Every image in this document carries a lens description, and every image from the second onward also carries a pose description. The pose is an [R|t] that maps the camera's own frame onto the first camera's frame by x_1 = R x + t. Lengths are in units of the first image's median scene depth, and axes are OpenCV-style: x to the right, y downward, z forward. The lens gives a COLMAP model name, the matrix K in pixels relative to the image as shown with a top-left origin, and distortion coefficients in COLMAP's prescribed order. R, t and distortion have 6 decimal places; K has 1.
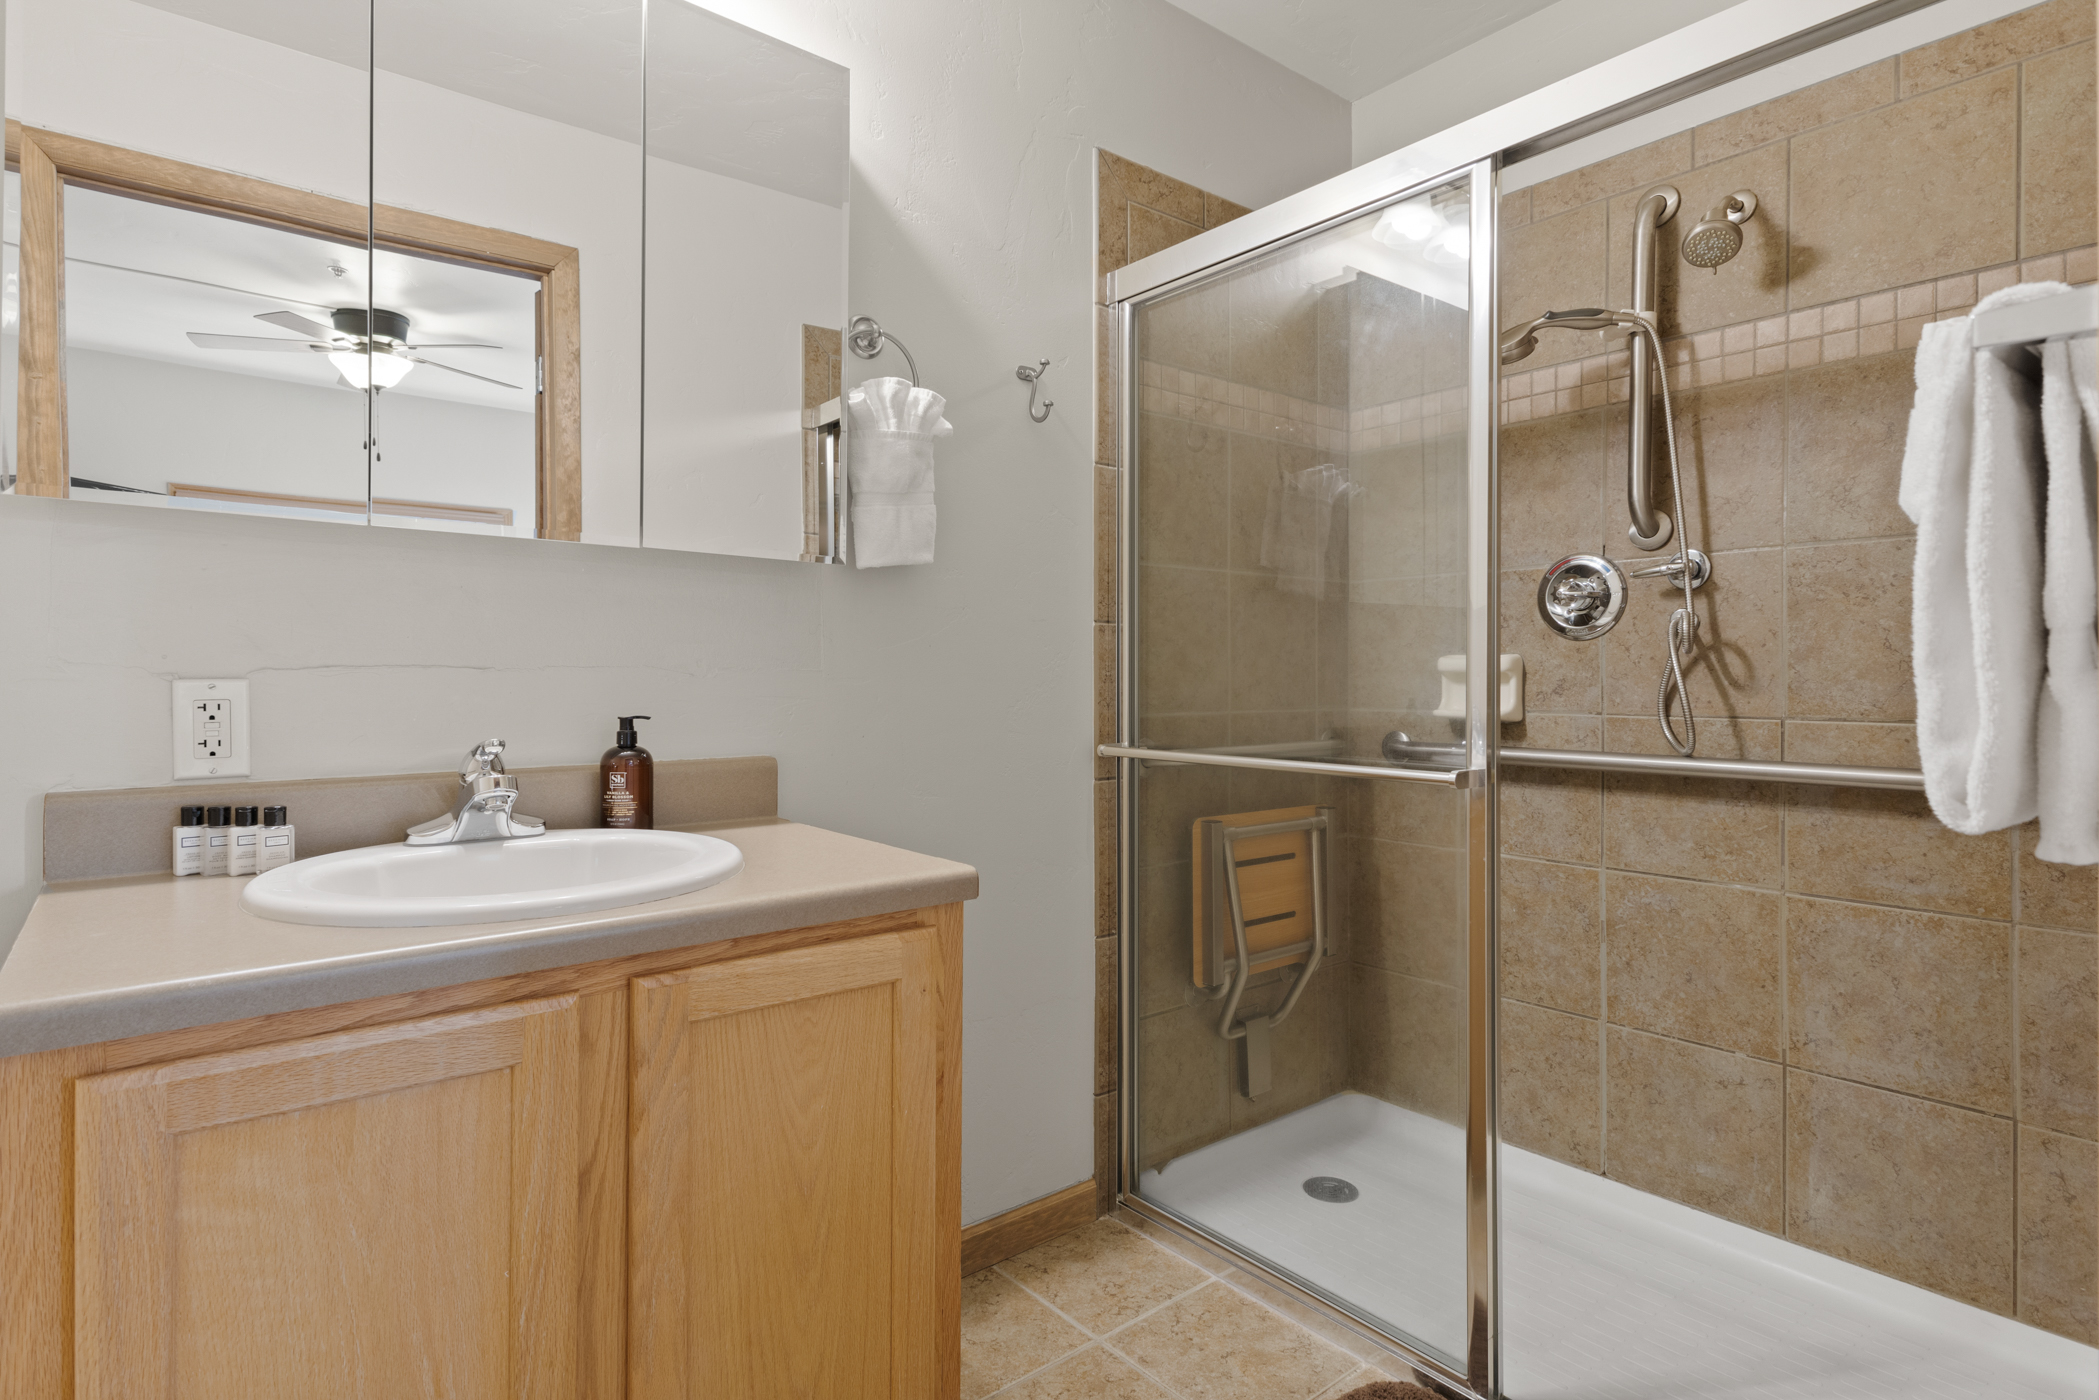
lens RADIAL K [[1076.9, 0, 1048.8], [0, 1076.9, 680.0], [0, 0, 1]] dist [0.024656, -0.011017]
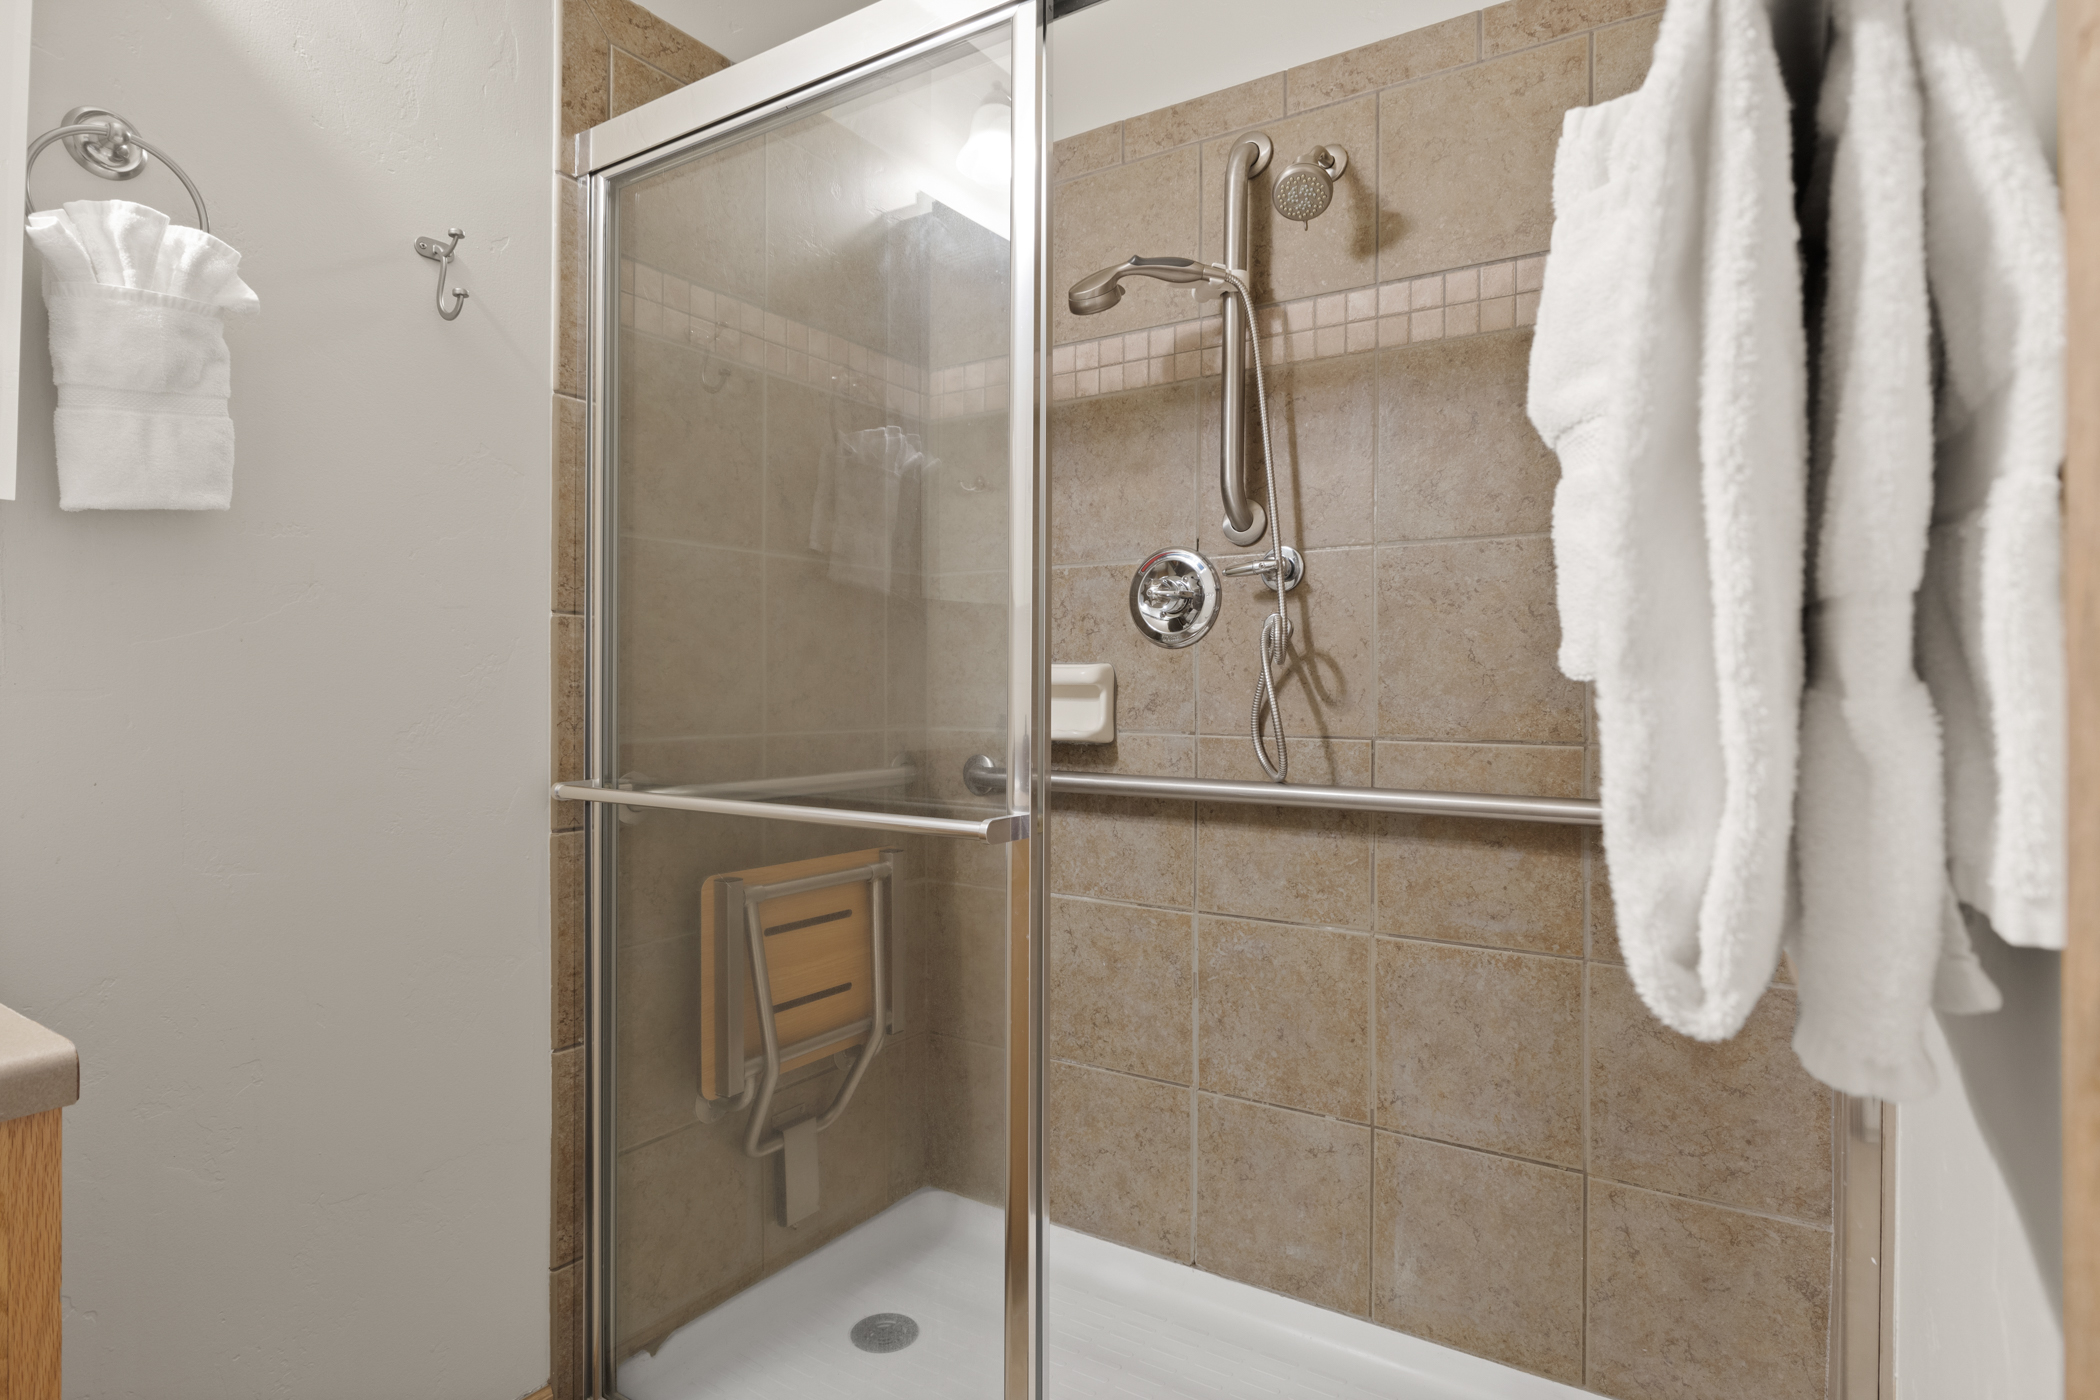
lens RADIAL K [[1110.7, 0, 1051.7], [0, 1110.7, 687.0], [0, 0, 1]] dist [-0.004836, -0.001902]
pose [[0.952804, 0.004152, 0.303558, 0.142520], [-0.003242, 0.999989, -0.003501, -0.002653], [-0.303569, 0.002351, 0.952807, 0.204804]]
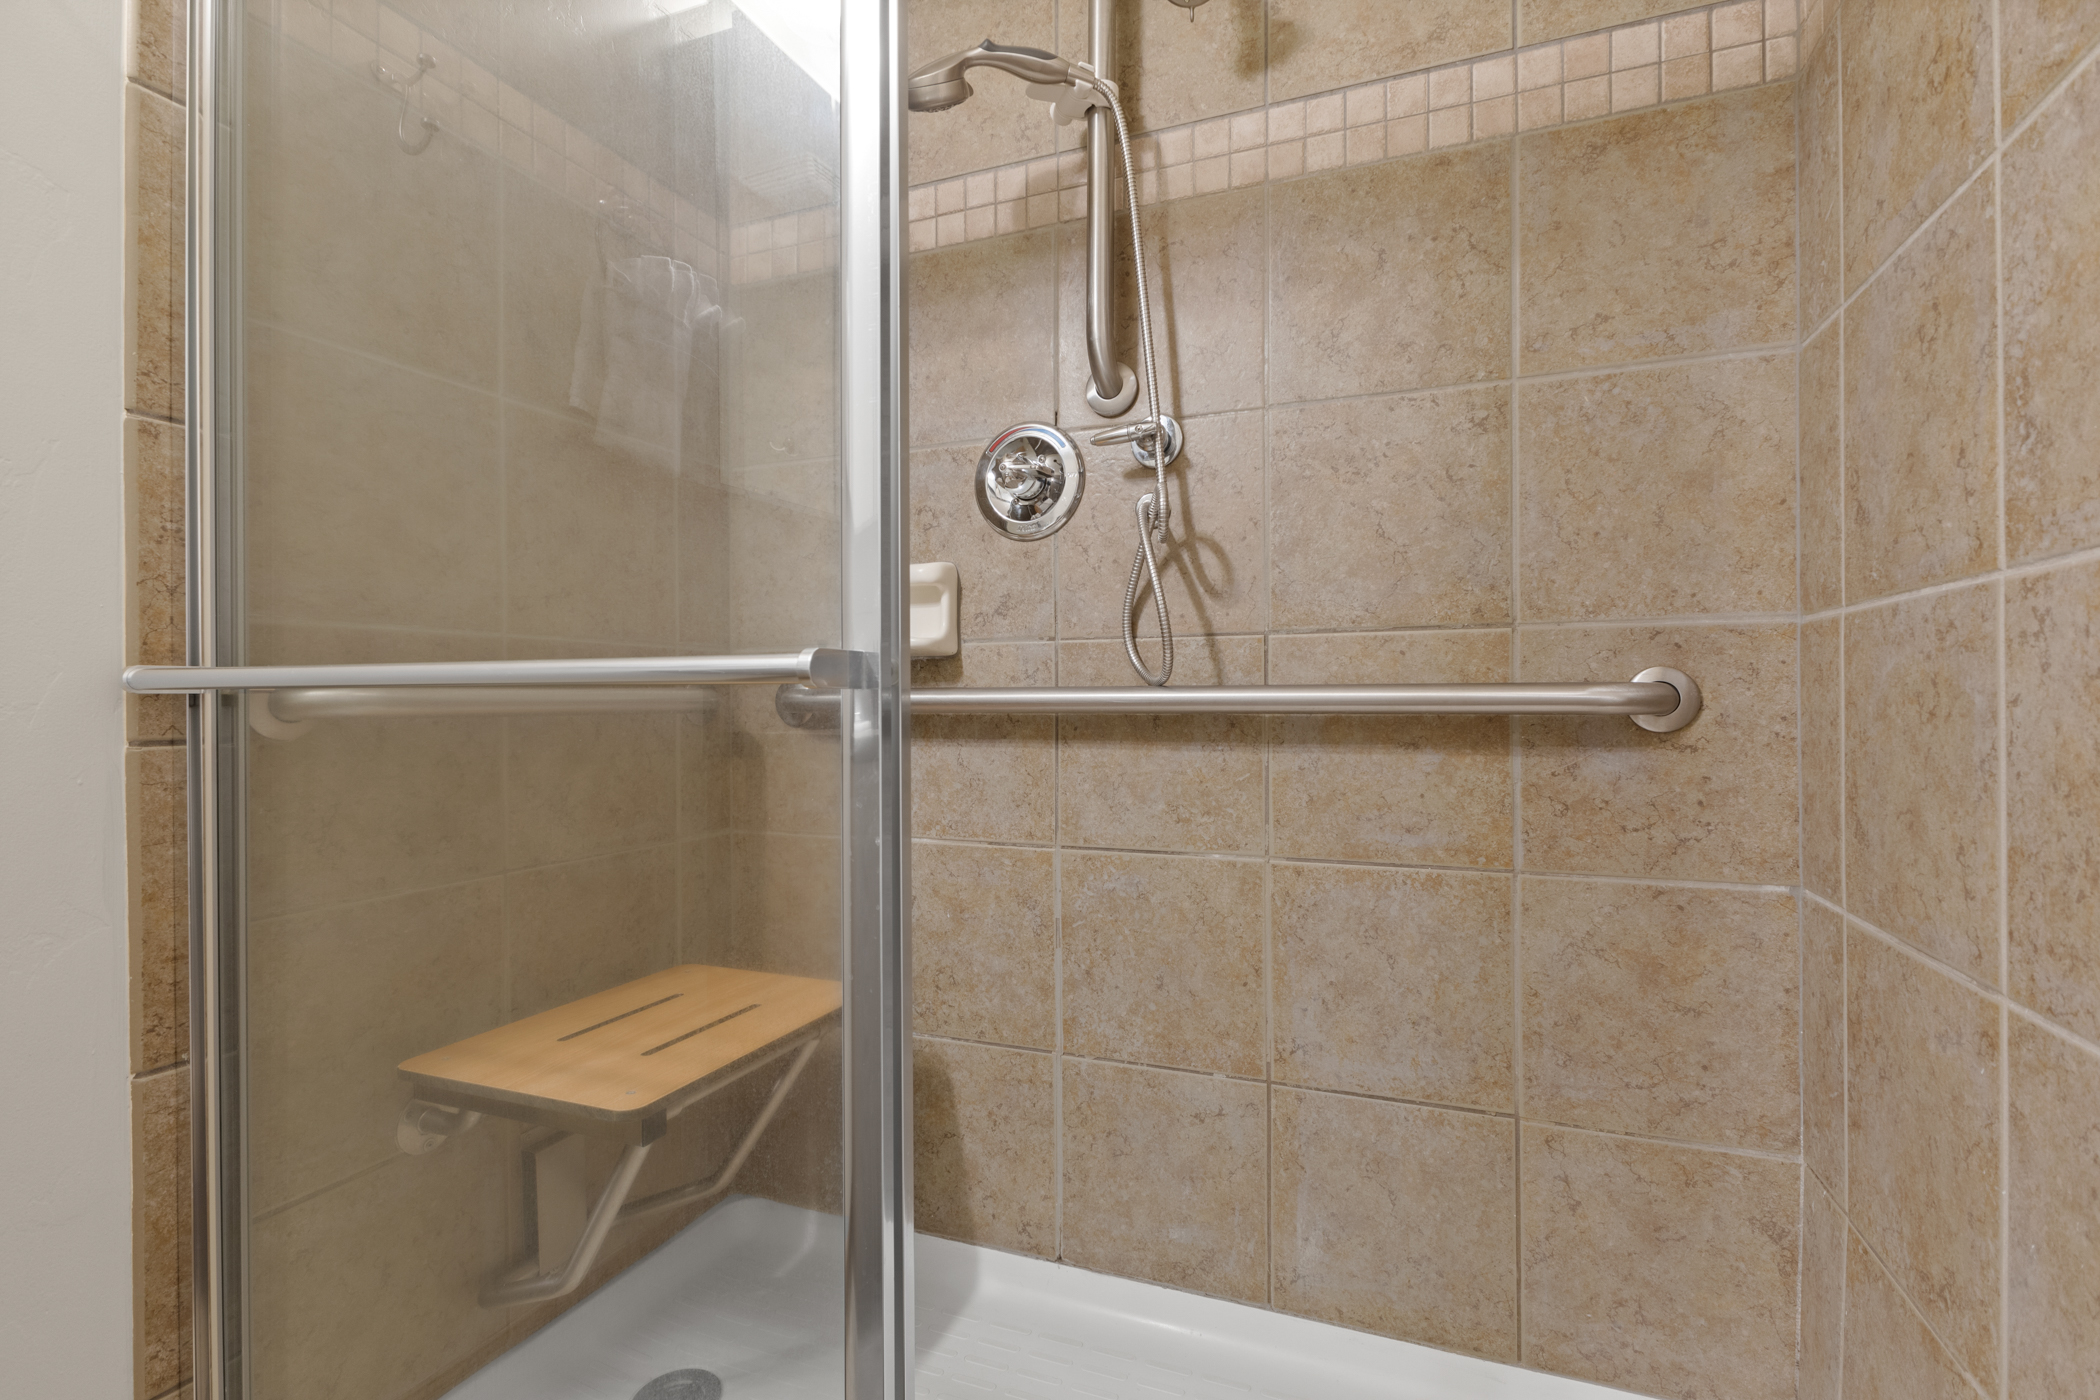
lens RADIAL K [[969.3, 0, 1051.5], [0, 969.3, 702.5], [0, 0, 1]] dist [-0.000089, -0.001277]
pose [[0.875982, -0.004915, 0.482319, 0.203555], [0.006054, 0.999981, -0.000805, 0.081041], [-0.482306, 0.003626, 0.875995, 0.454442]]
